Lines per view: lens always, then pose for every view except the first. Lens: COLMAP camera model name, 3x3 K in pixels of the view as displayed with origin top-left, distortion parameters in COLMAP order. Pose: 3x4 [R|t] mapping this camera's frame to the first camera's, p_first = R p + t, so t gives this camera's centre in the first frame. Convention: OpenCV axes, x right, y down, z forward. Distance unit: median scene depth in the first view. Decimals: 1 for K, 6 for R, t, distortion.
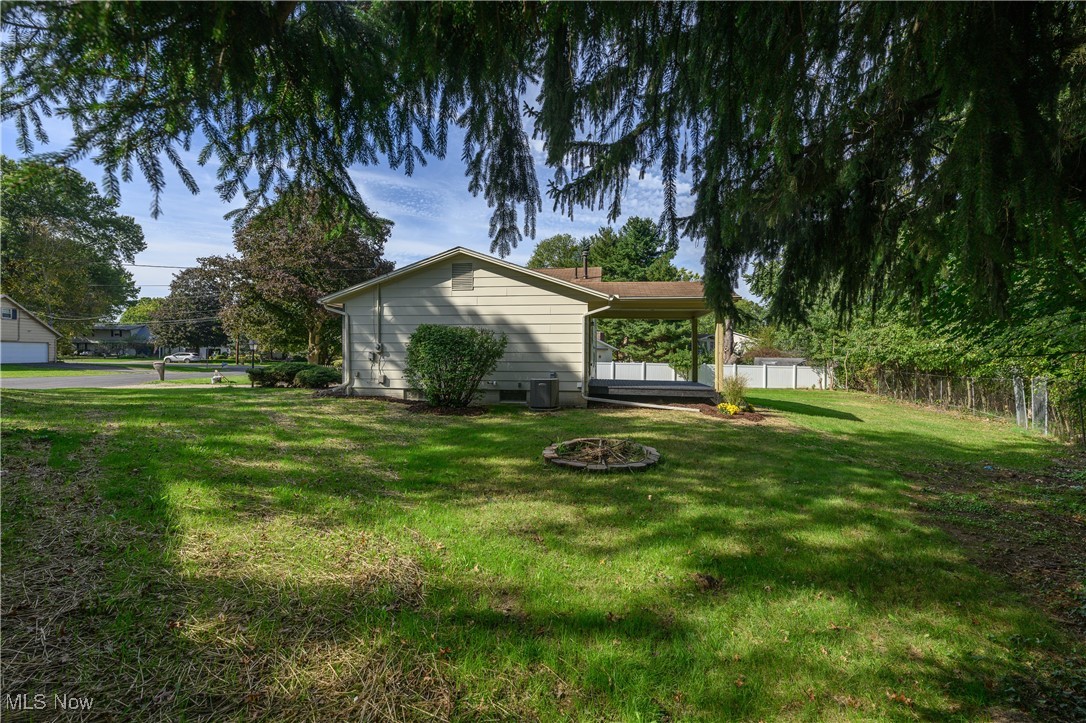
lens RADIAL K [[456.0, 0, 543.0], [0, 456.0, 361.5], [0, 0, 1]] dist [0.000961, 0.000088]
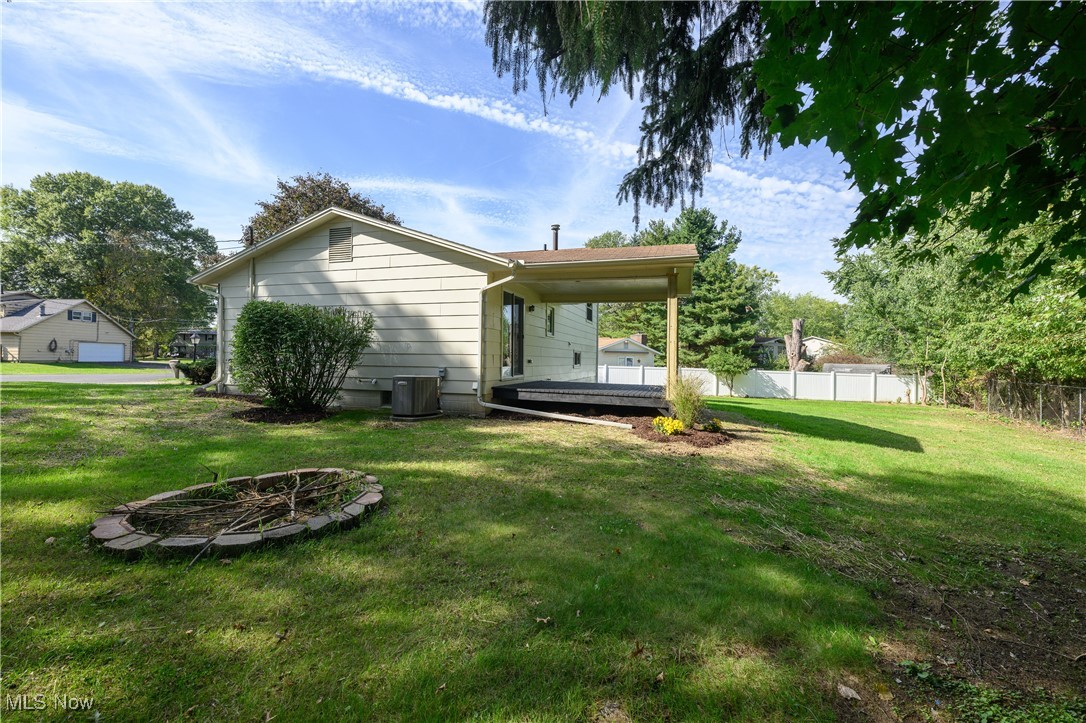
lens RADIAL K [[456.0, 0, 543.0], [0, 456.0, 361.5], [0, 0, 1]] dist [0.000961, 0.000088]
pose [[0.986067, 0.009451, -0.166078, 0.132165], [-0.012240, 0.999801, -0.015781, 0.009774], [0.165895, 0.017594, 0.985986, 0.129578]]
